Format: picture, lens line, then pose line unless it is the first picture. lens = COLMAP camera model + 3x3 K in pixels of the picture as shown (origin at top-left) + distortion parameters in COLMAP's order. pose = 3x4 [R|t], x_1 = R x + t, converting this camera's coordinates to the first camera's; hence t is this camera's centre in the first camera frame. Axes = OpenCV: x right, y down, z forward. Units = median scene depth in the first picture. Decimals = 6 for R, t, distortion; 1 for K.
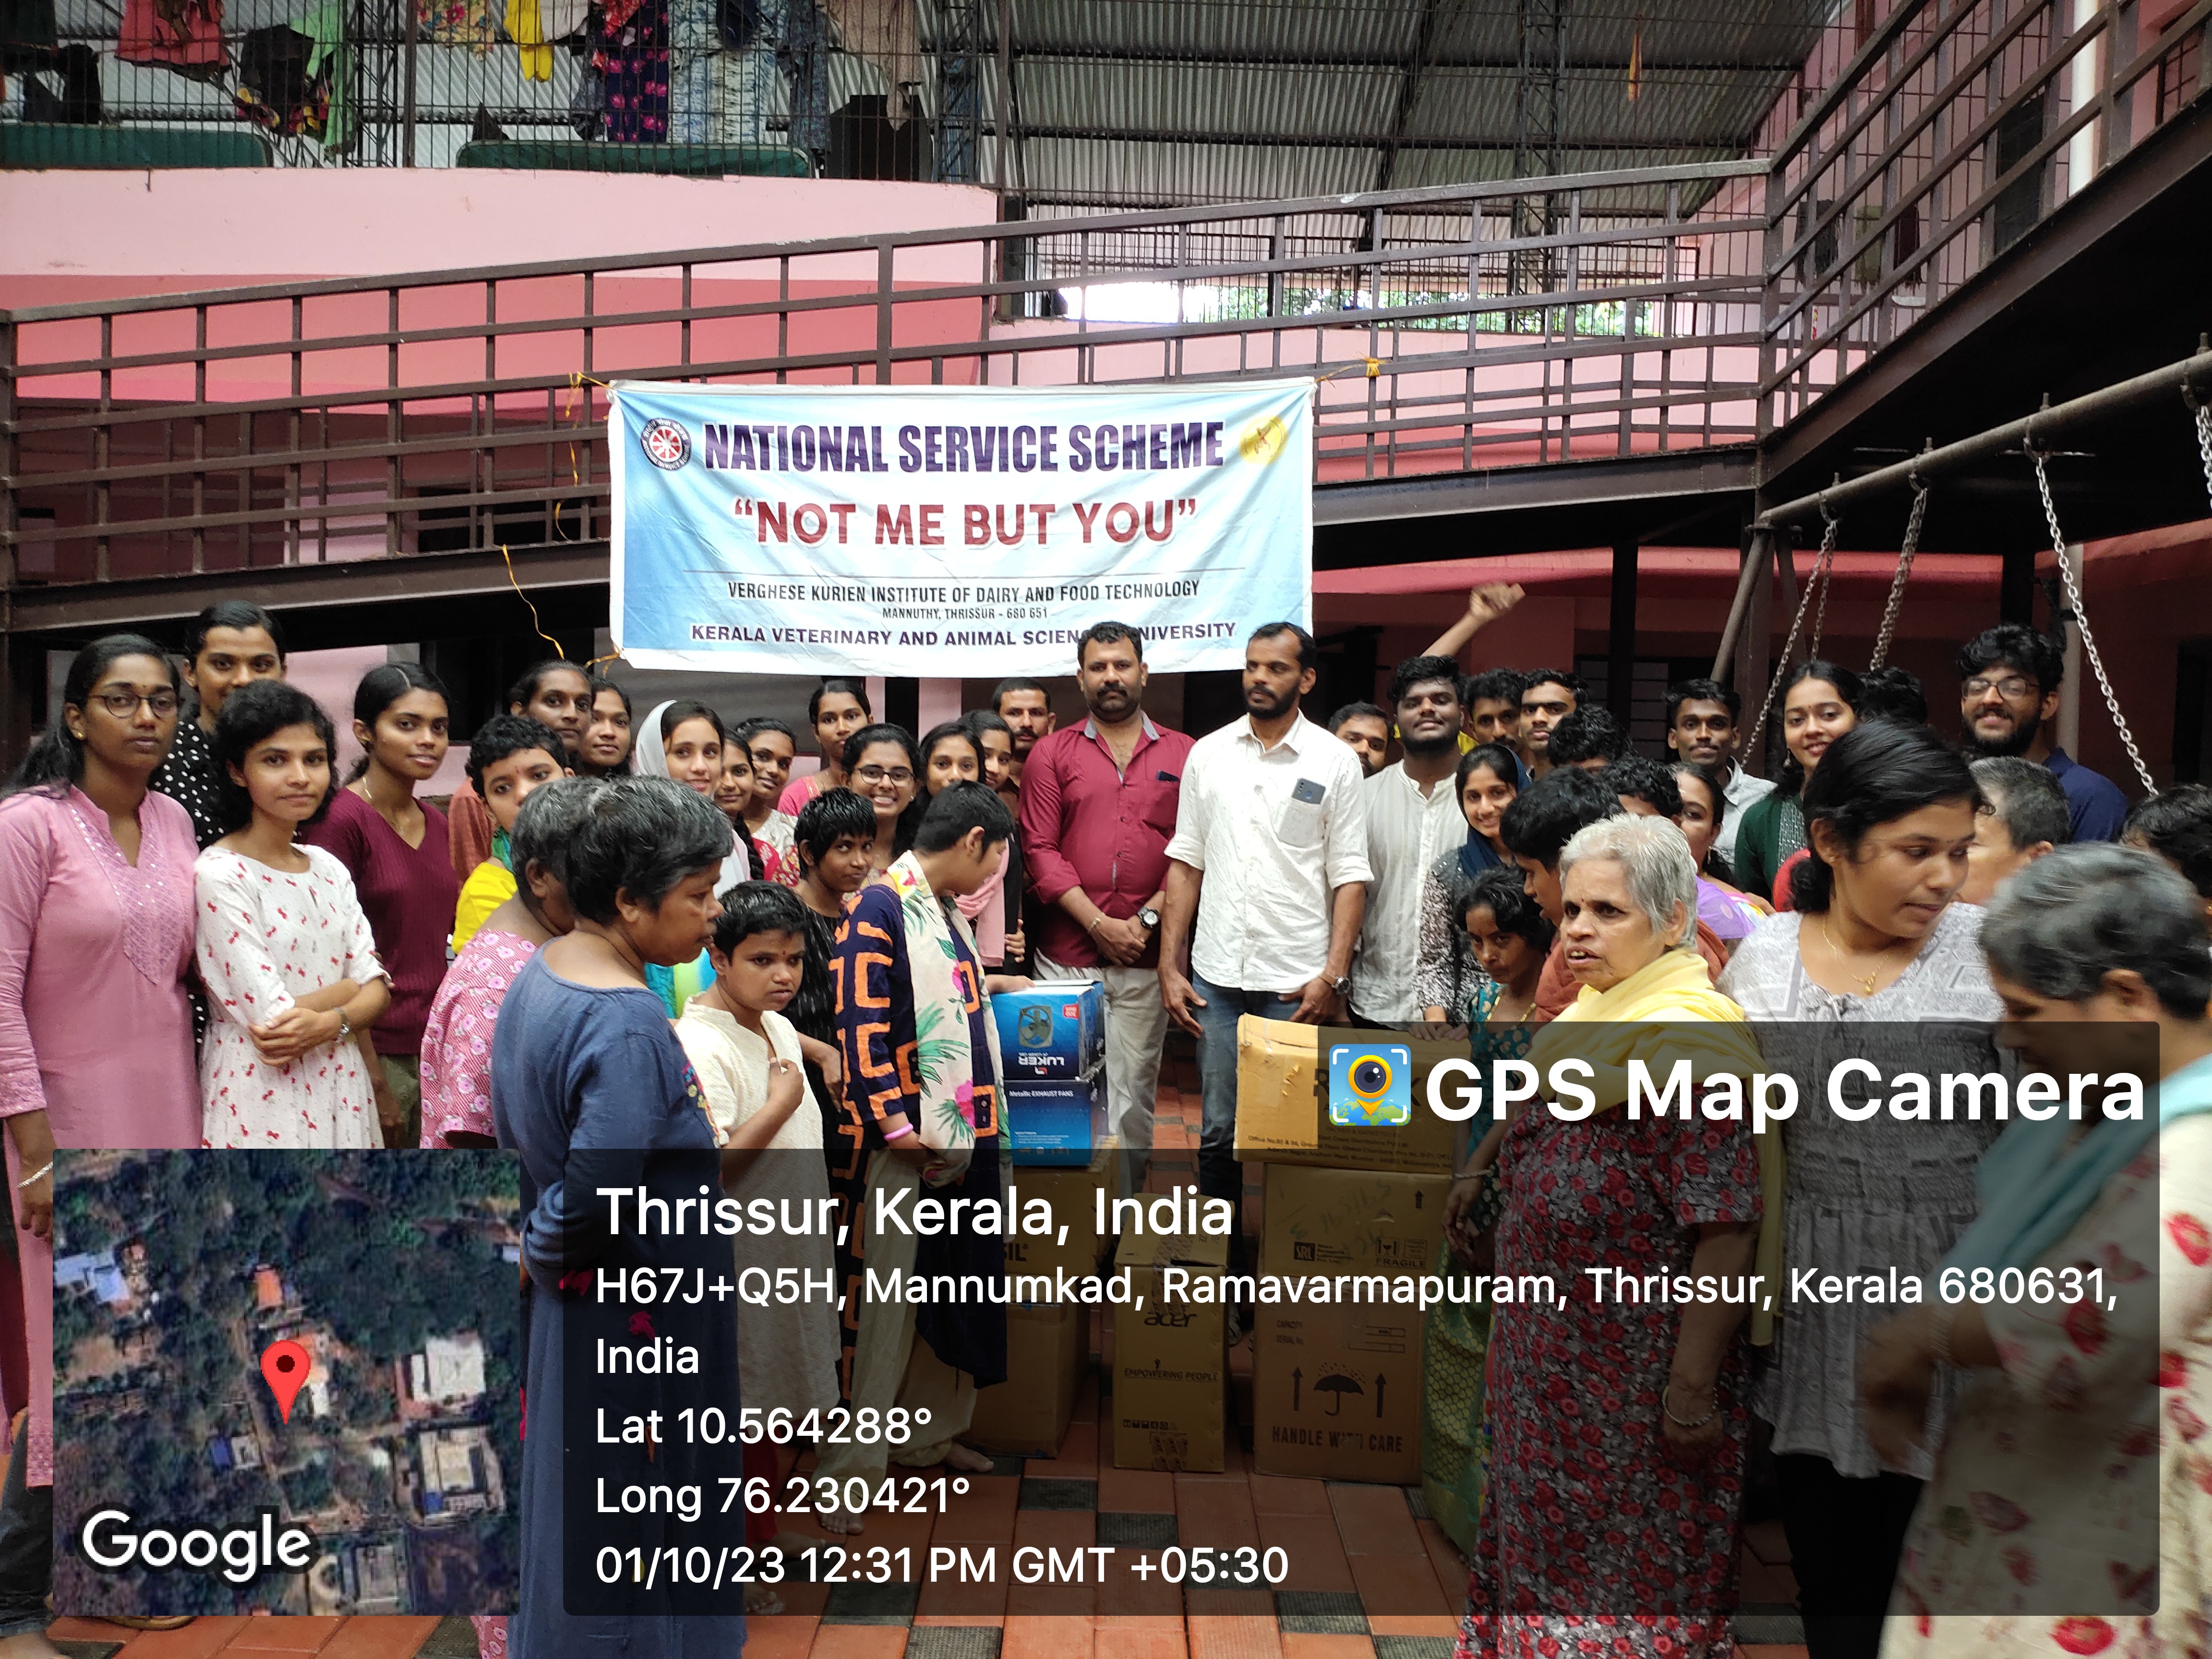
lens RADIAL K [[1415.1, 0, 1230.9], [0, 1415.1, 807.9], [0, 0, 1]] dist [0.108202, -0.175564]
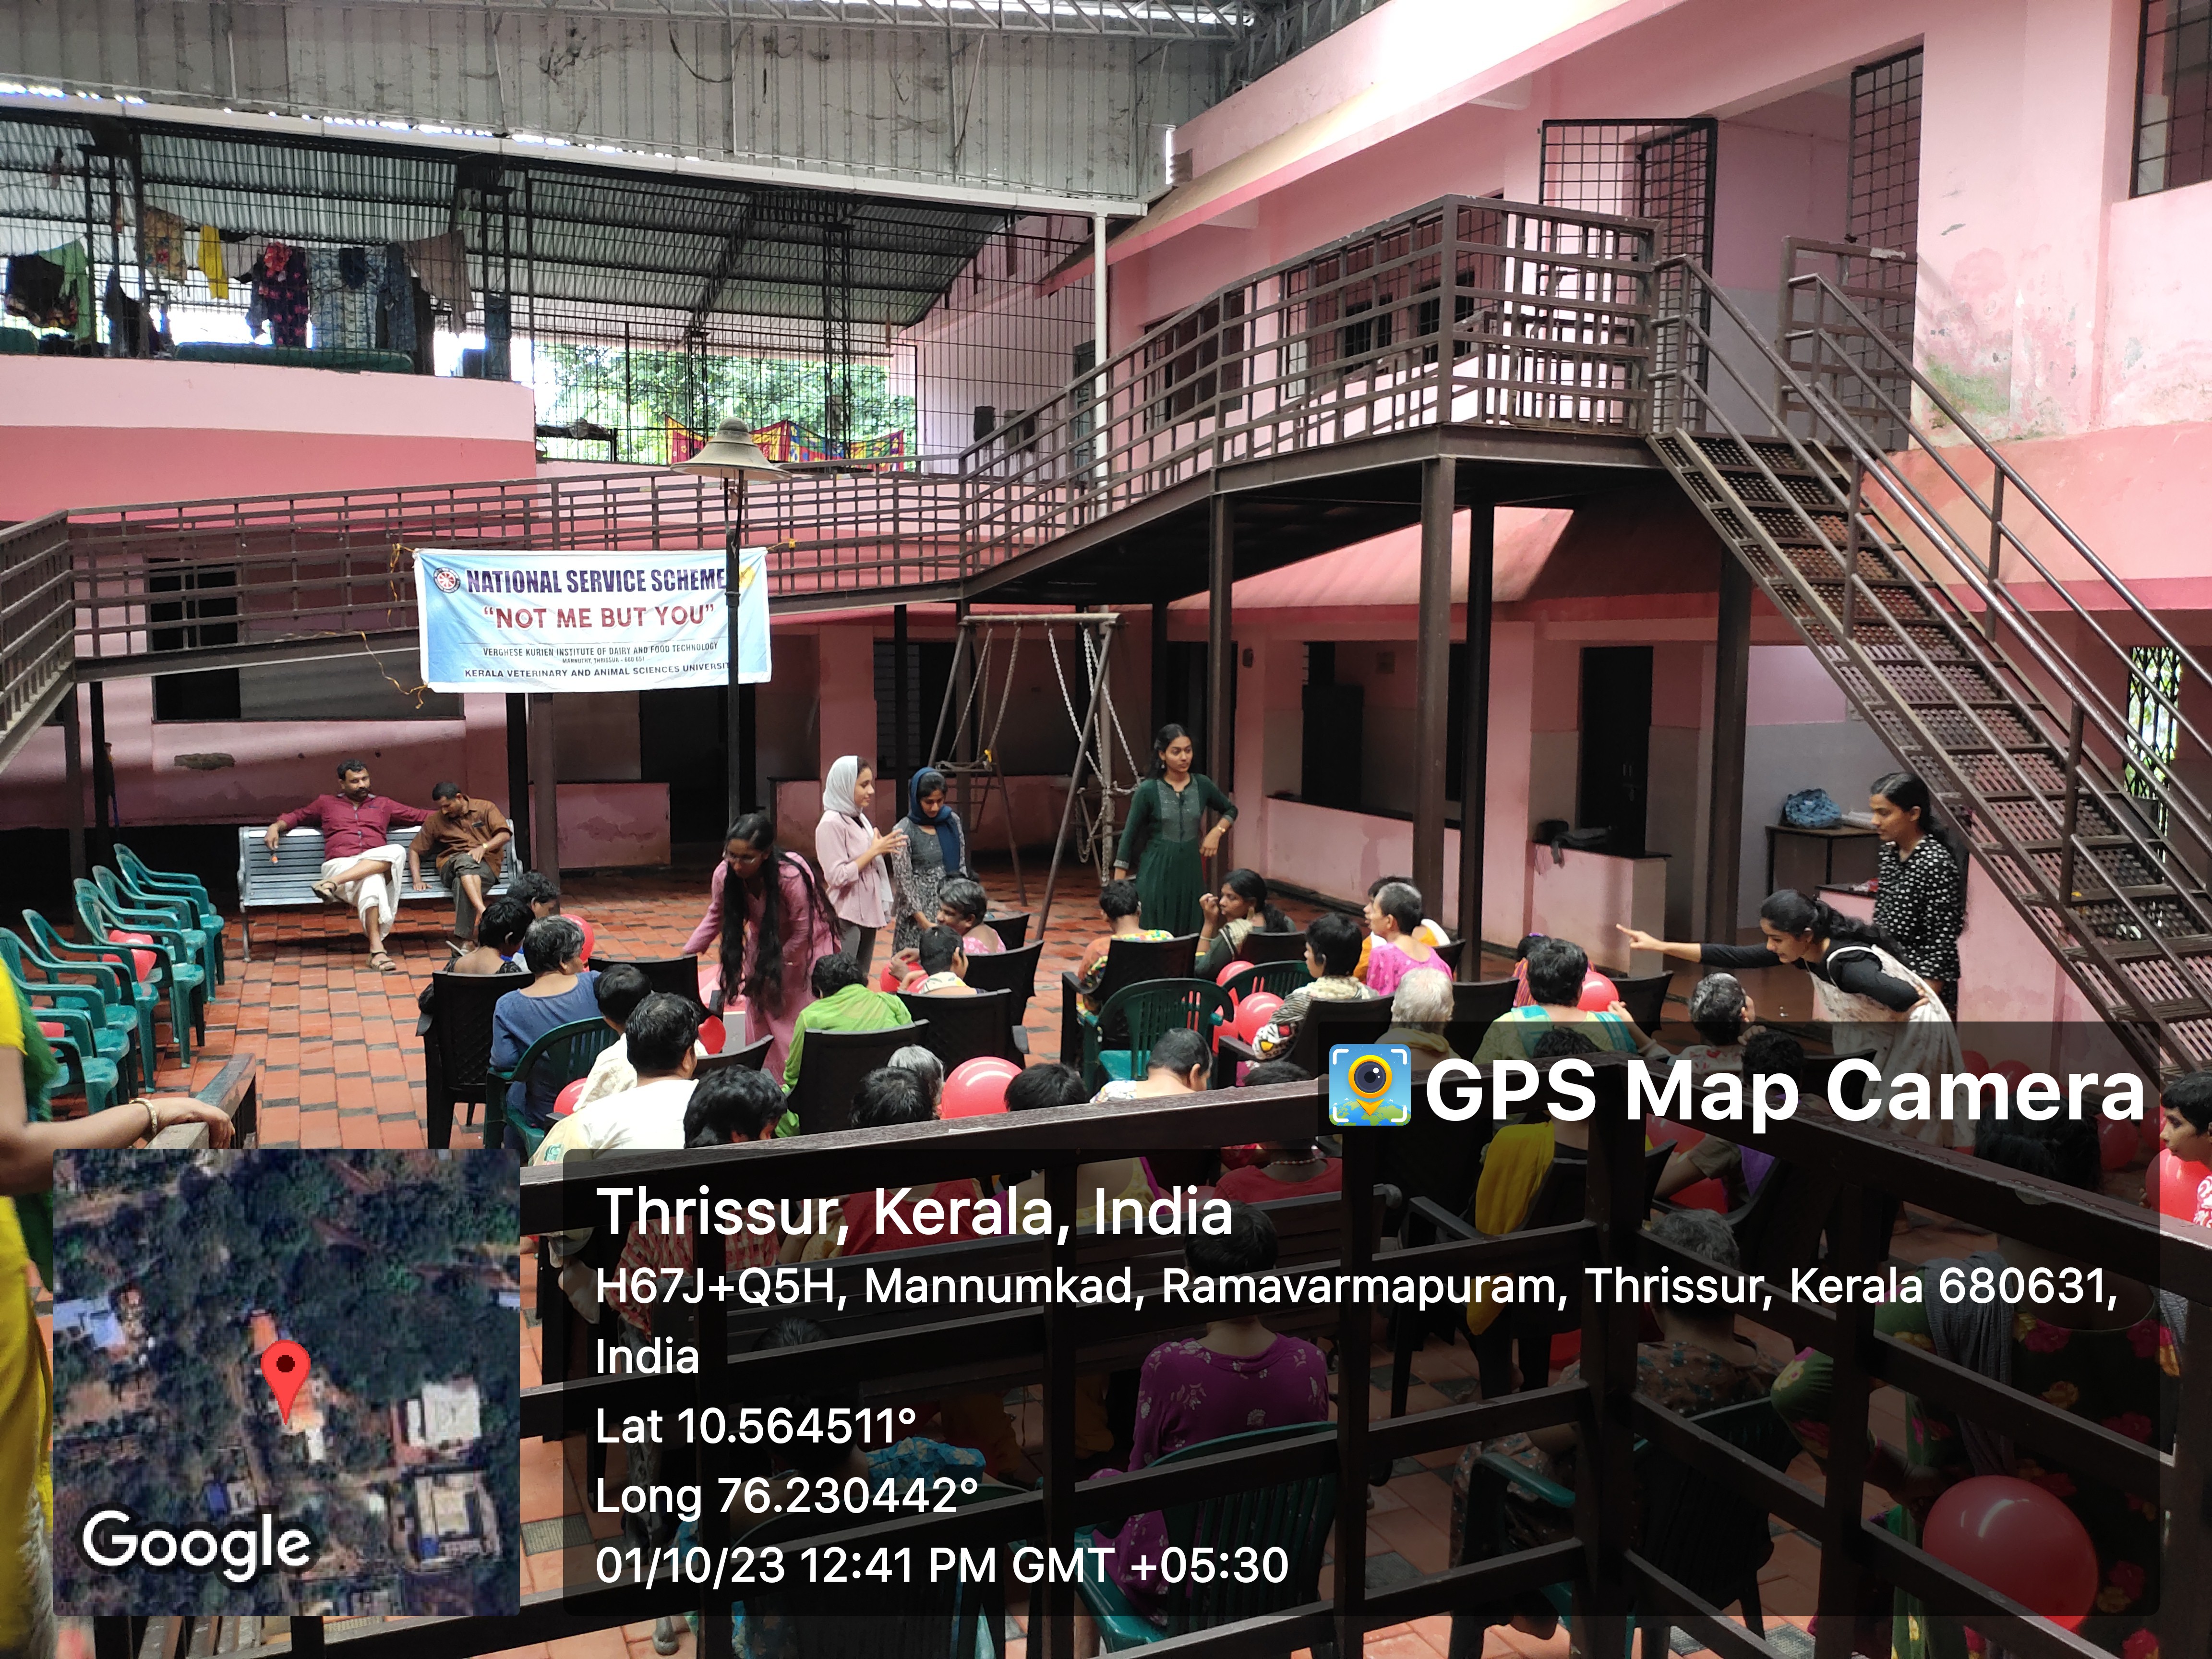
lens RADIAL K [[1757.3, 0, 1106.0], [0, 1757.3, 829.5], [0, 0, 1]] dist [-0.006859, -0.008263]
pose [[0.922274, -0.060141, 0.381829, -0.505801], [0.036066, 0.996901, 0.069905, -0.043084], [-0.384850, -0.050701, 0.921586, -1.663936]]
